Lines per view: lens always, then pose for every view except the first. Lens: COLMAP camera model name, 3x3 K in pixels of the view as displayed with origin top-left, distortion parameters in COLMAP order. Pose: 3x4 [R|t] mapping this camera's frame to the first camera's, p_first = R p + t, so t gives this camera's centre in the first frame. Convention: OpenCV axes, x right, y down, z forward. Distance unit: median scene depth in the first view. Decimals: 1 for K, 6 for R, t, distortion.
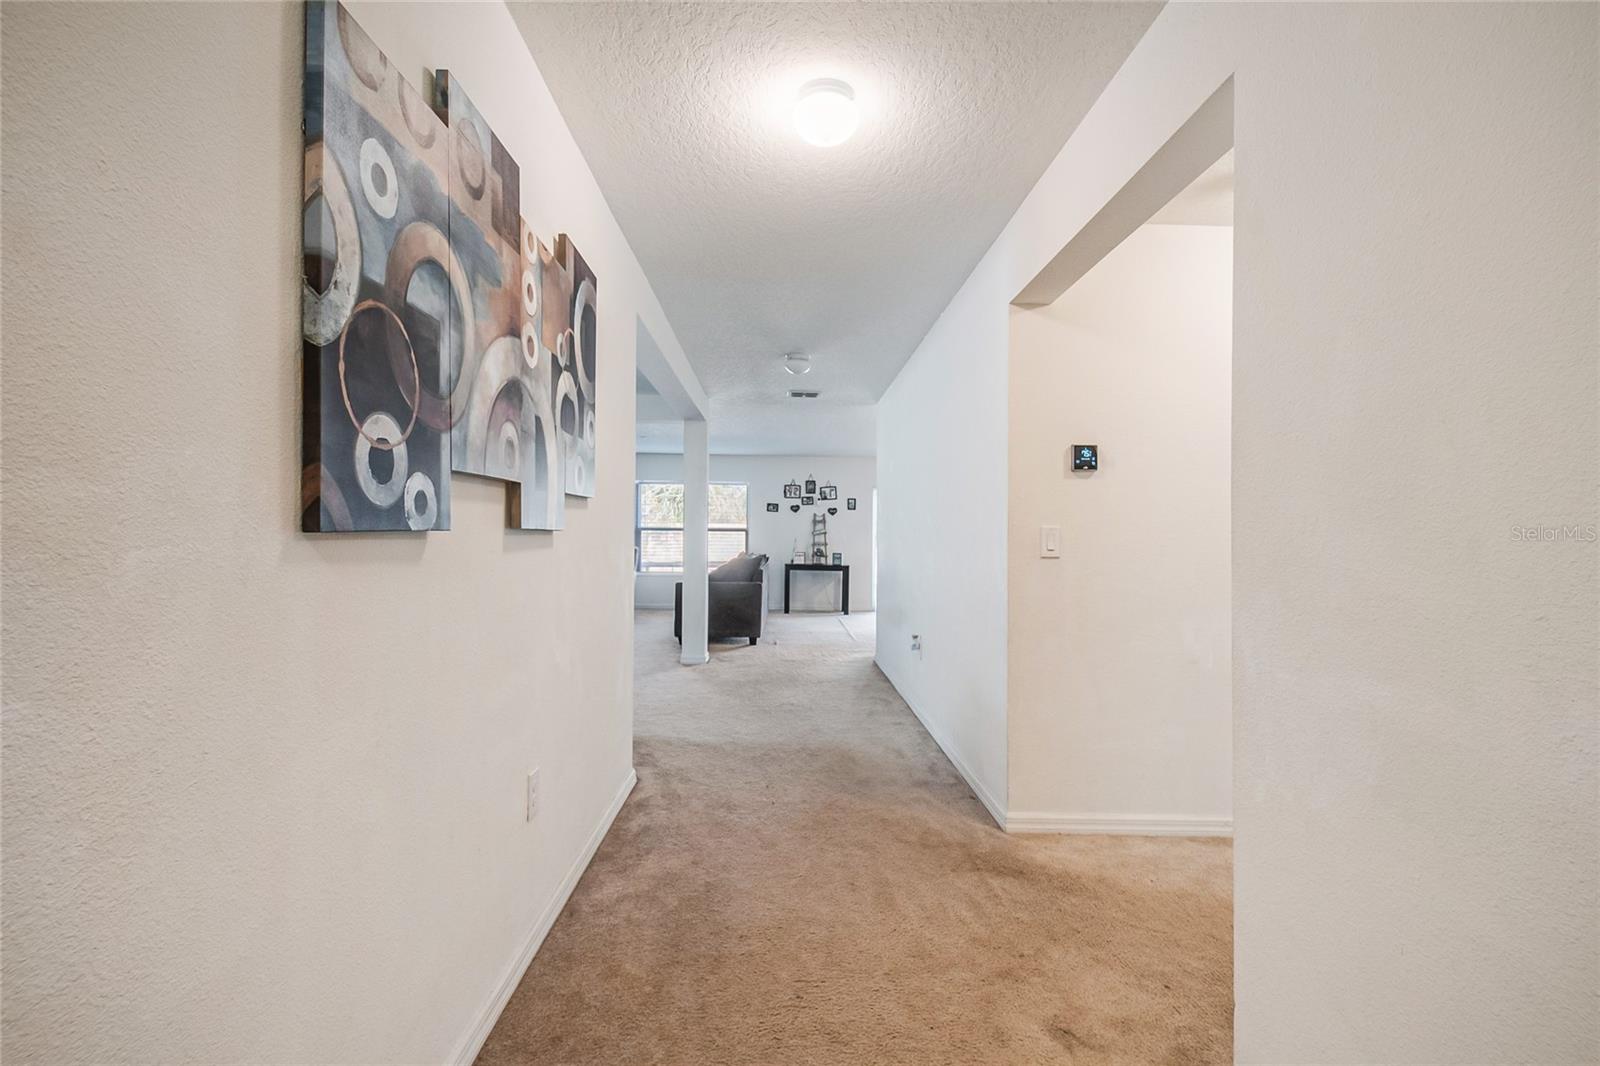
lens RADIAL K [[727.9, 0, 813.0], [0, 727.9, 546.3], [0, 0, 1]] dist [0.047823, -0.042258]
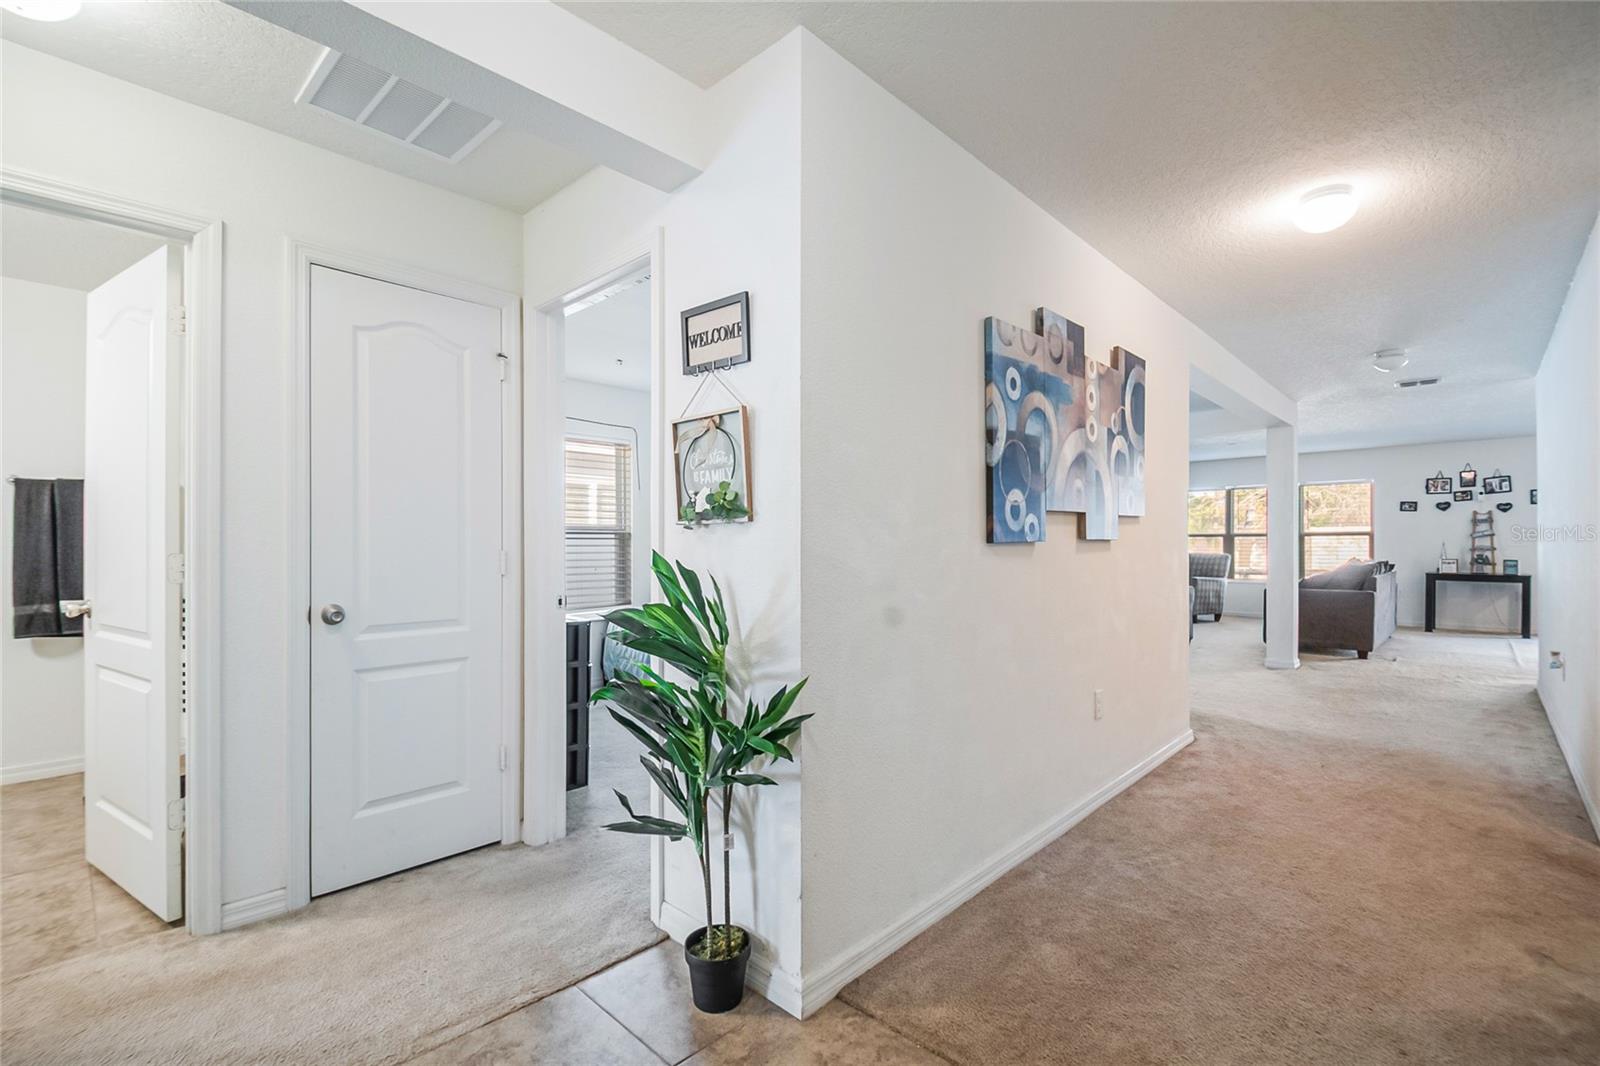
lens RADIAL K [[708.7, 0, 805.9], [0, 708.7, 550.1], [0, 0, 1]] dist [0.024742, -0.026068]
pose [[0.699023, -0.013868, -0.714965, 0.225115], [0.007686, 0.999900, -0.011881, 0.010096], [0.715058, 0.002810, 0.699060, -0.425912]]
